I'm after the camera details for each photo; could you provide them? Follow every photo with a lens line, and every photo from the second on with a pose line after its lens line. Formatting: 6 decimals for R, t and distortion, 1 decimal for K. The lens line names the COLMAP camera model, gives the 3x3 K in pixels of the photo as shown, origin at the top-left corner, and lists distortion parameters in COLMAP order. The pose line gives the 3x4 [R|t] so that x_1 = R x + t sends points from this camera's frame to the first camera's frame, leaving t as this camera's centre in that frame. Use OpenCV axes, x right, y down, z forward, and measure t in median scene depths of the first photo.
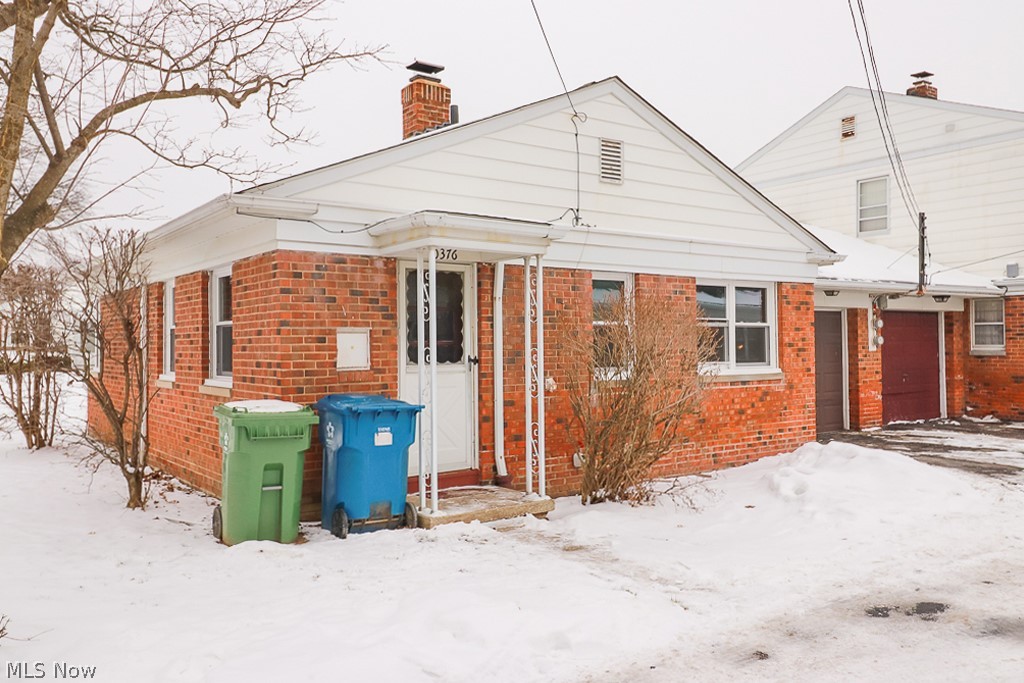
lens RADIAL K [[846.8, 0, 512.0], [0, 846.8, 341.5], [0, 0, 1]] dist [0.063861, 0.000418]
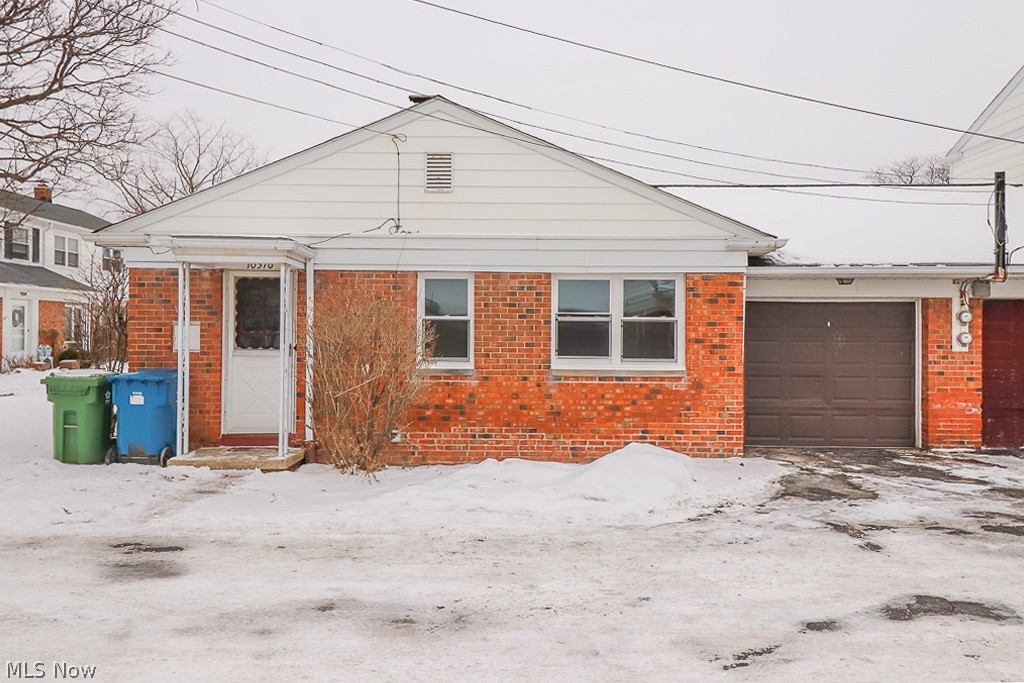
lens RADIAL K [[846.8, 0, 512.0], [0, 846.8, 341.5], [0, 0, 1]] dist [0.063861, 0.000418]
pose [[0.792573, 0.018188, -0.609506, 0.772317], [-0.011384, 0.999822, 0.015032, -0.007382], [0.609671, -0.004975, 0.792639, 0.156391]]
